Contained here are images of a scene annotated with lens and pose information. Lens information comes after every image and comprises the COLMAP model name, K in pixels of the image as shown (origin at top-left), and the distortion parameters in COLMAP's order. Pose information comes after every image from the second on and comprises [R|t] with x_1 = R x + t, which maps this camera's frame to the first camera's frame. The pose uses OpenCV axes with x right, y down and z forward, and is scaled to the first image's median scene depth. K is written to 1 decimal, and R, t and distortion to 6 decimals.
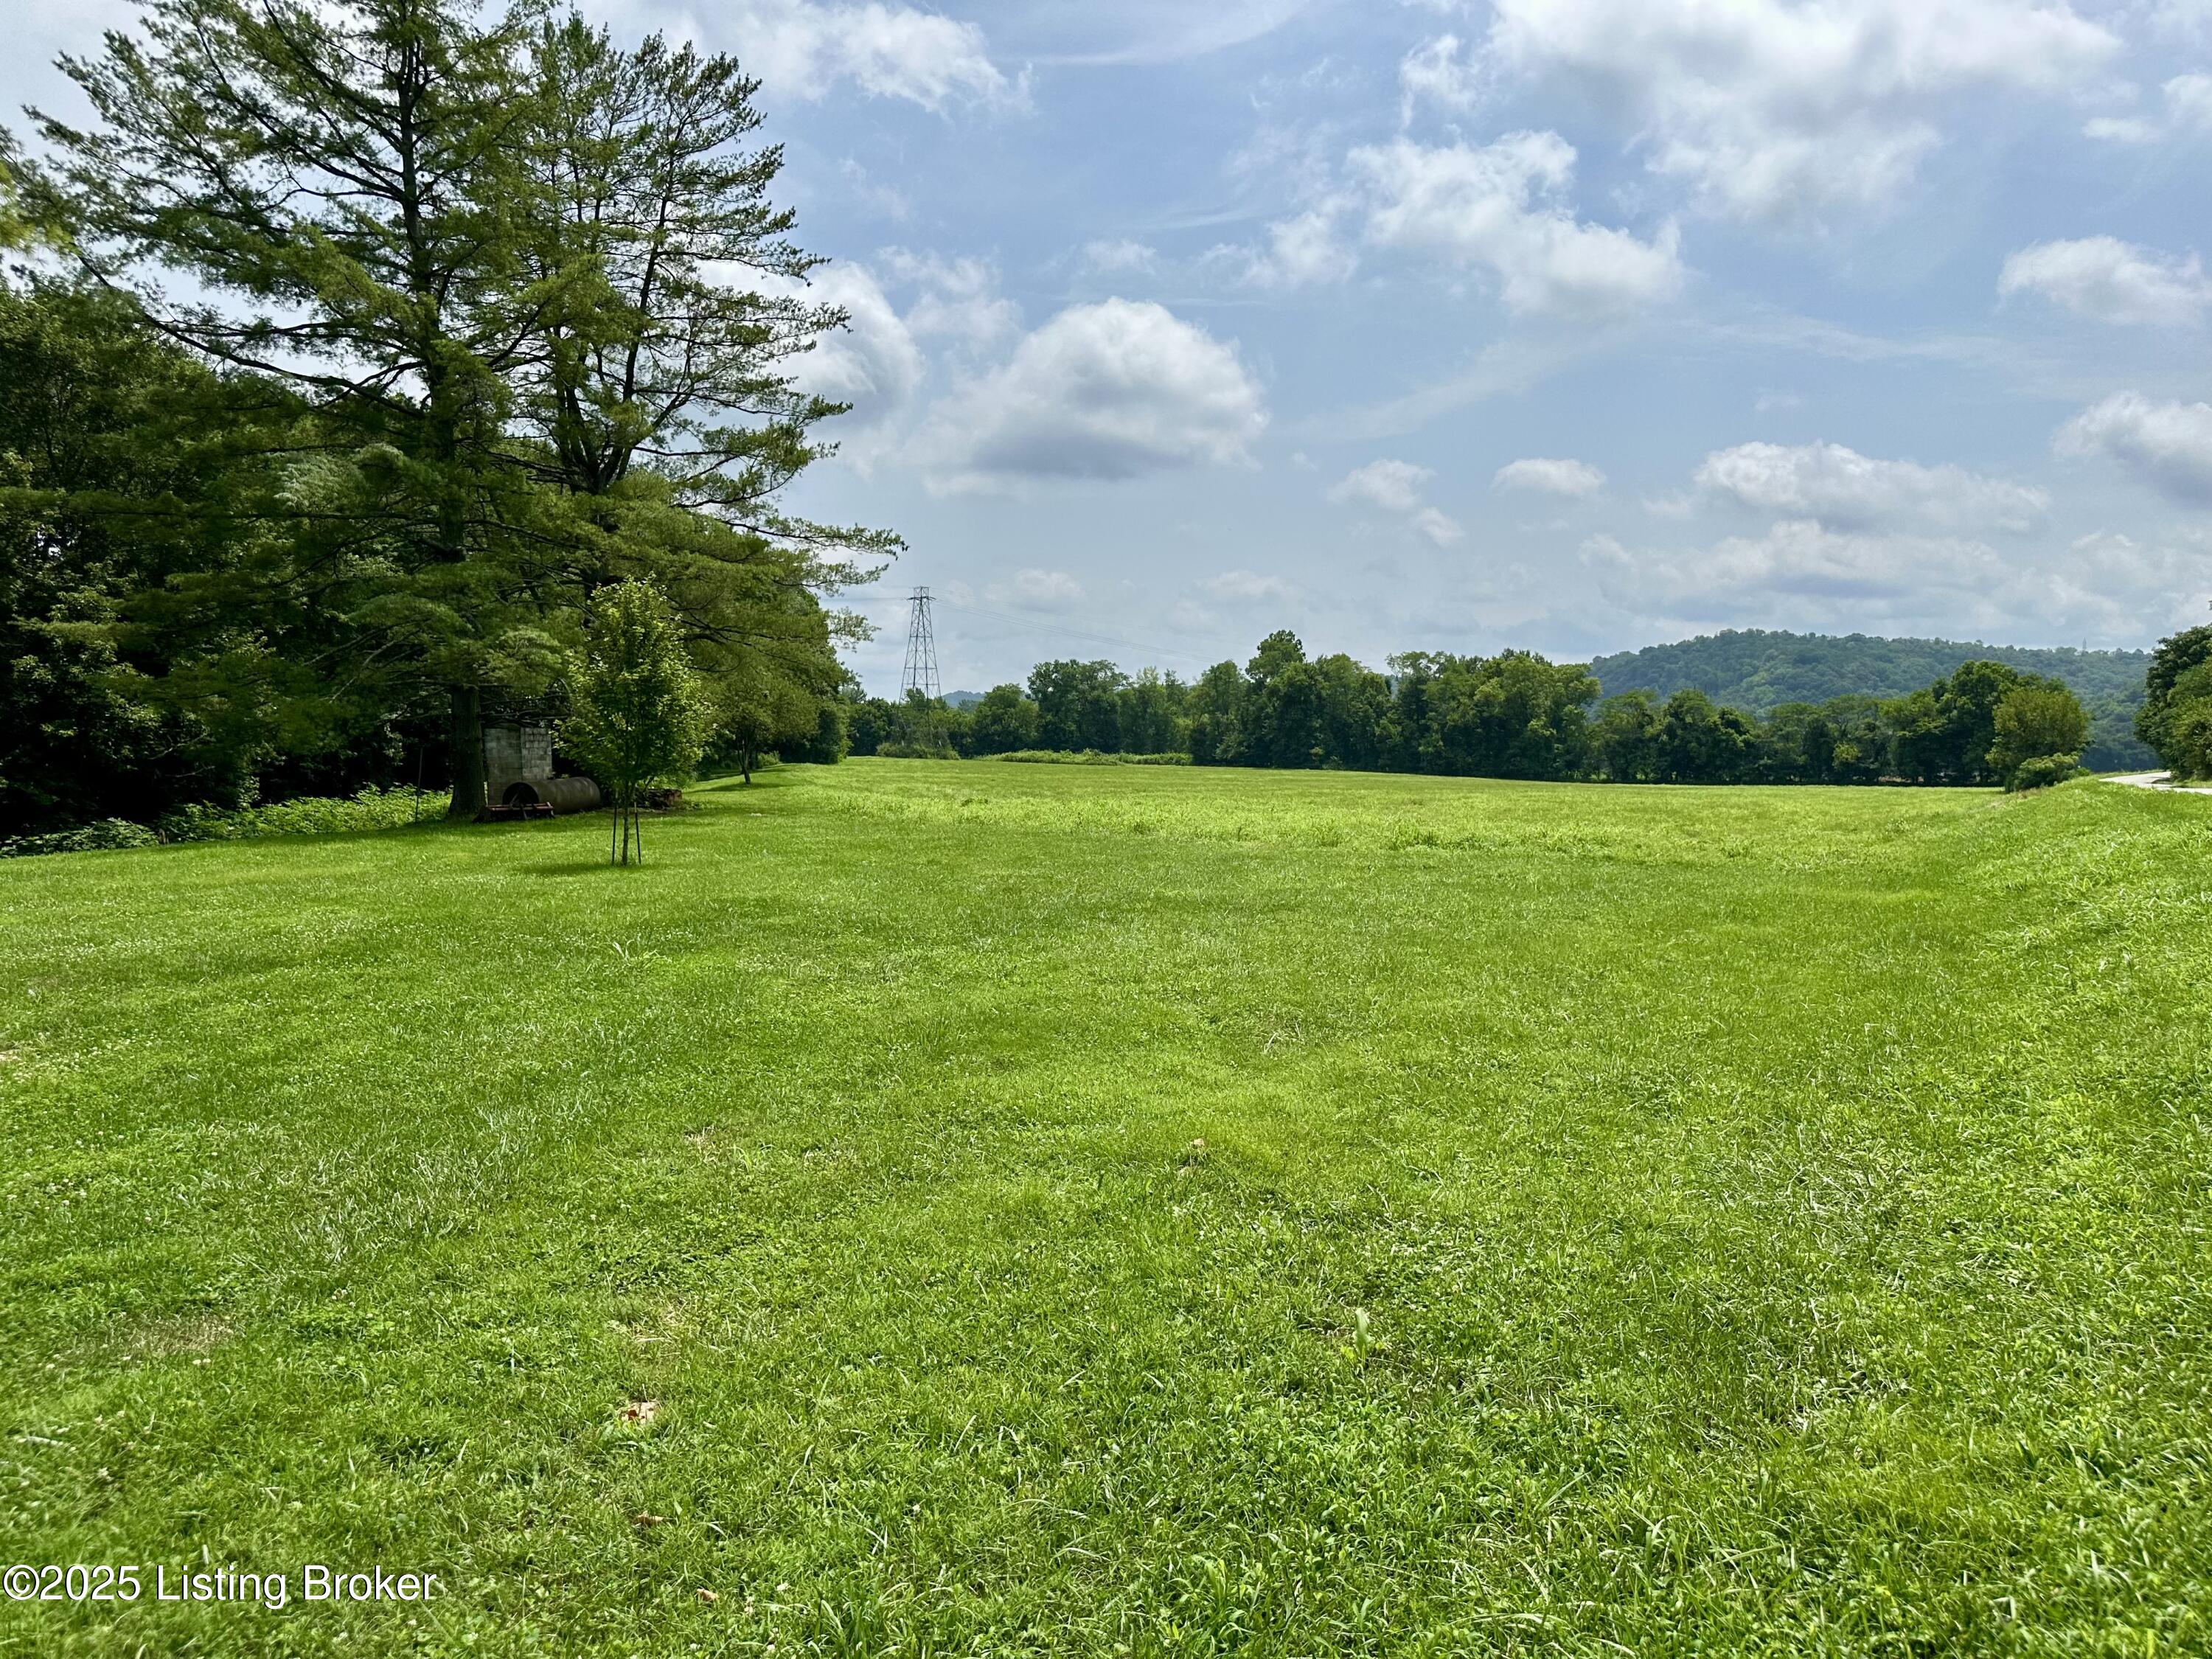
lens RADIAL K [[1572.9, 0, 1088.8], [0, 1572.9, 831.9], [0, 0, 1]] dist [0.036486, -0.018954]
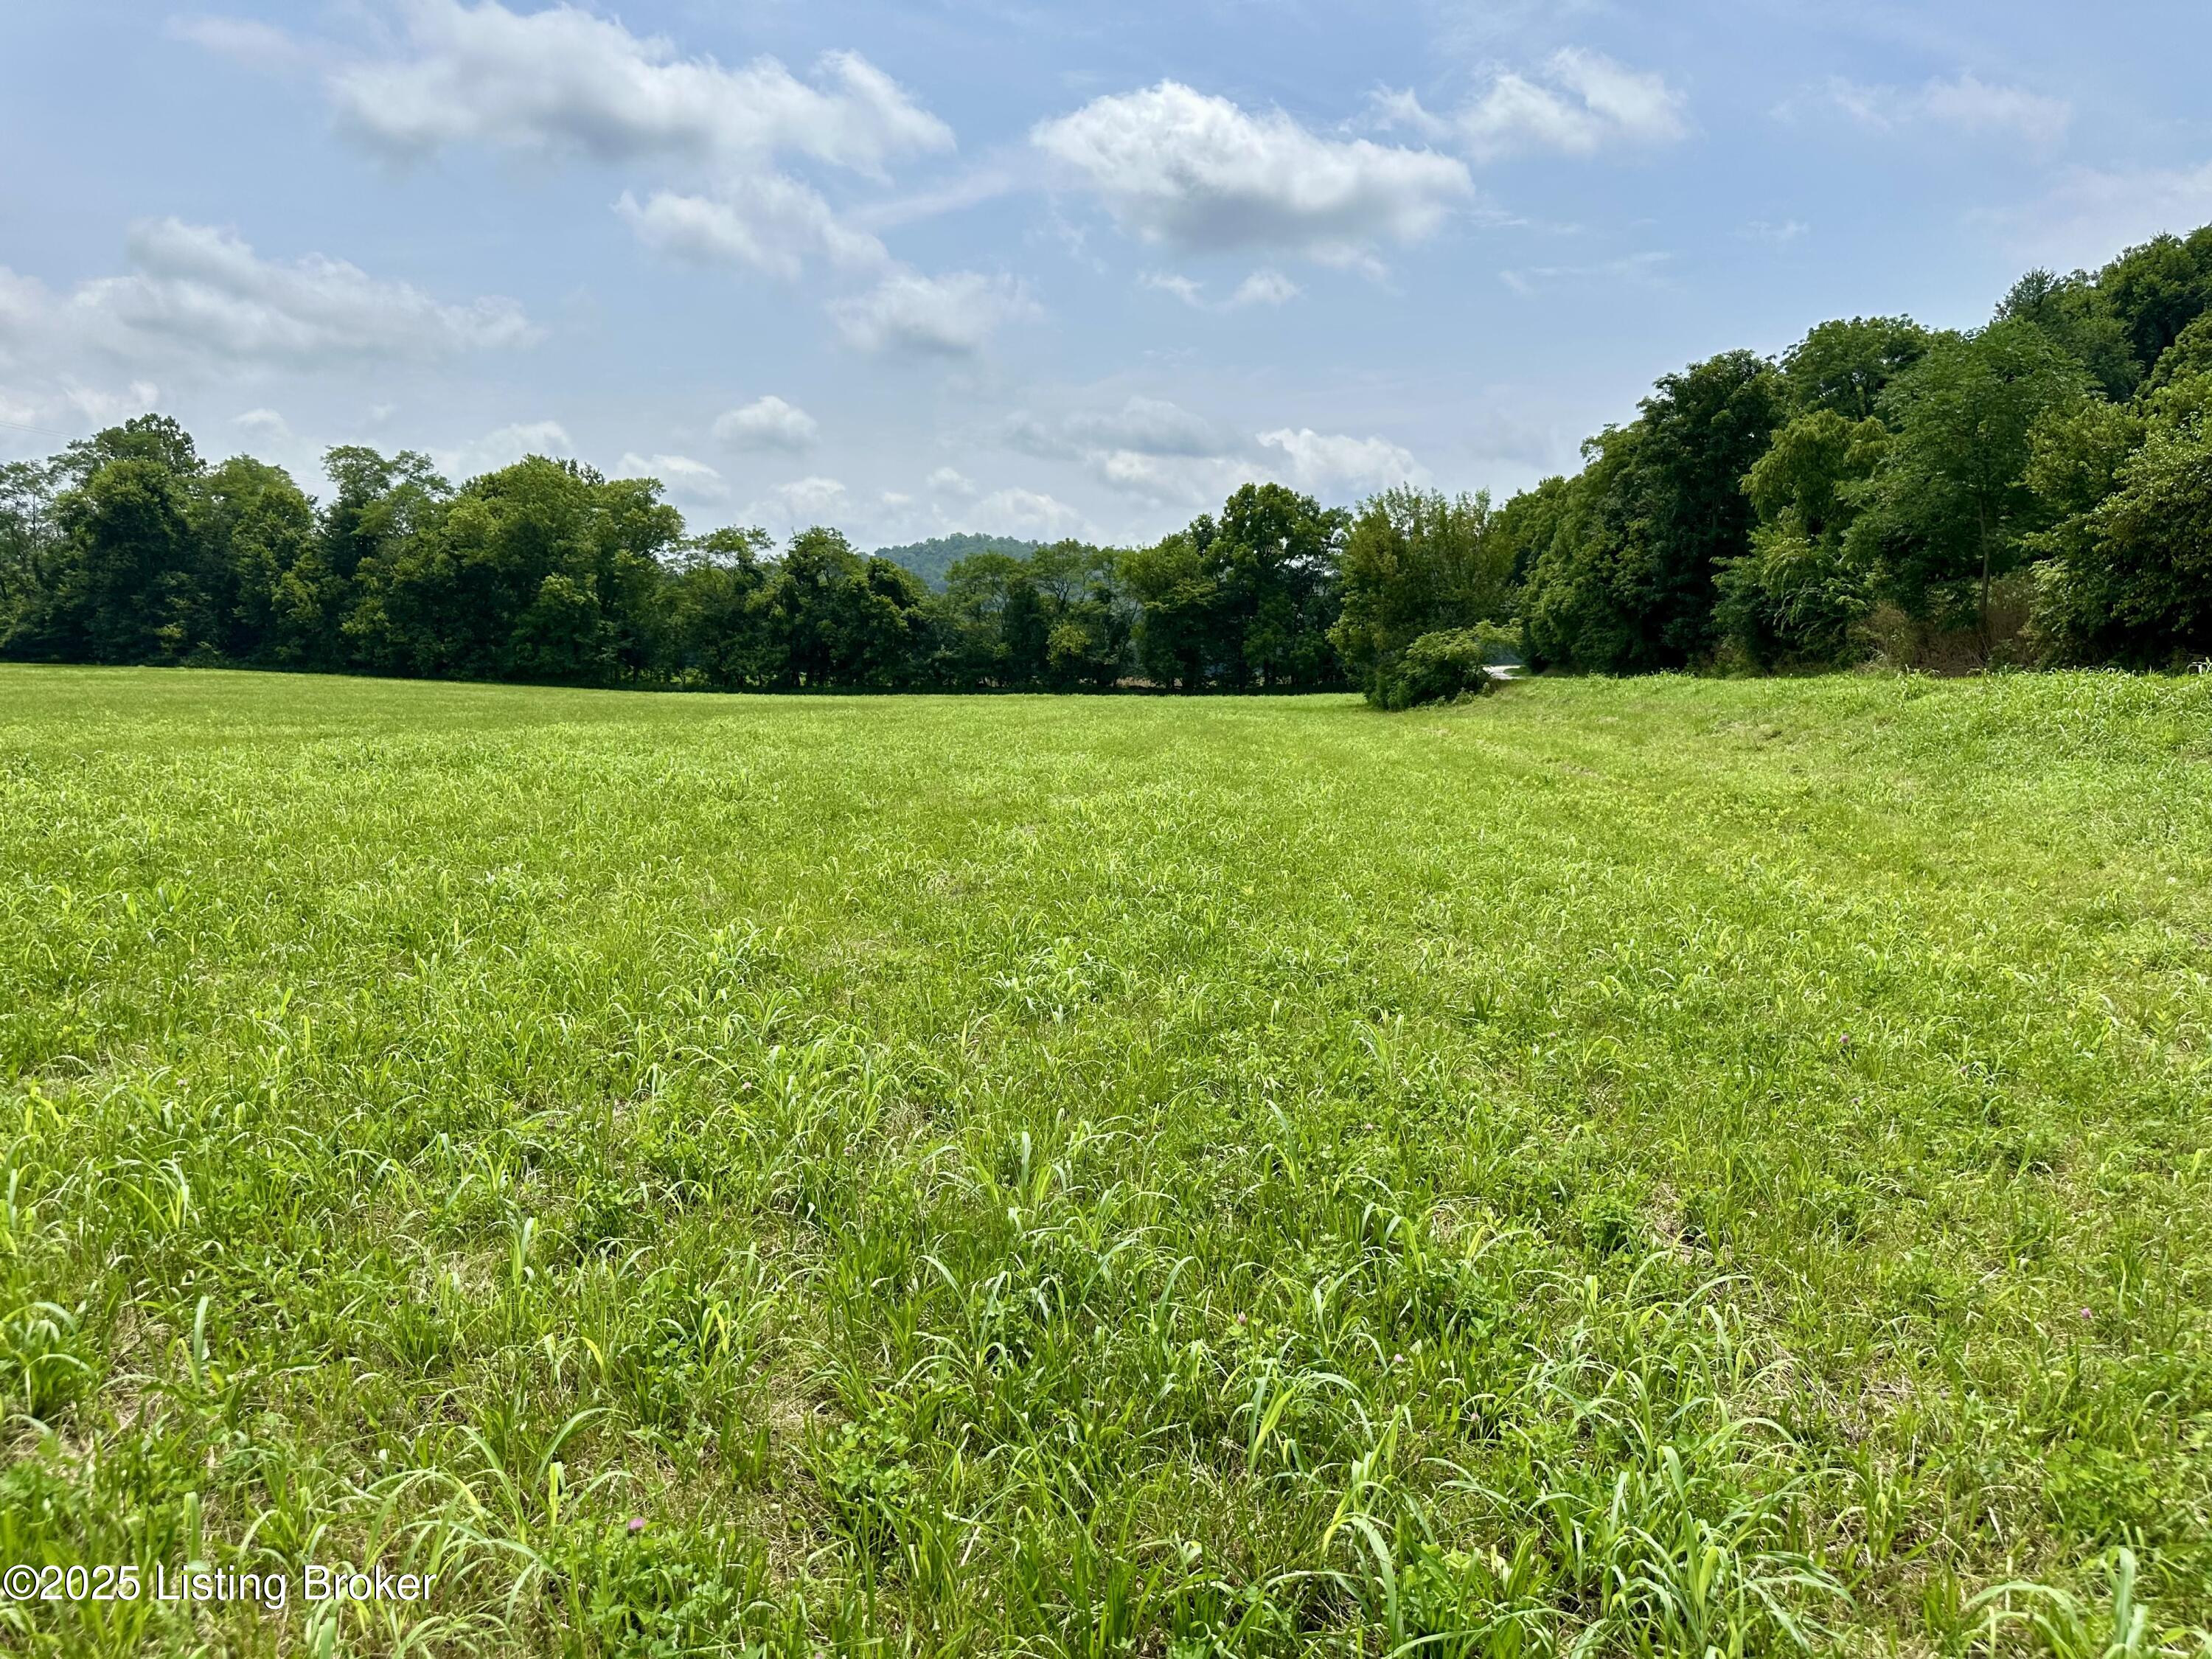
lens RADIAL K [[1572.9, 0, 1102.8], [0, 1572.9, 835.9], [0, 0, 1]] dist [0.036486, -0.018954]
pose [[0.892881, -0.045661, 0.447971, 0.200121], [0.018685, 0.997746, 0.064456, -0.012701], [-0.449904, -0.049181, 0.891722, 0.418213]]
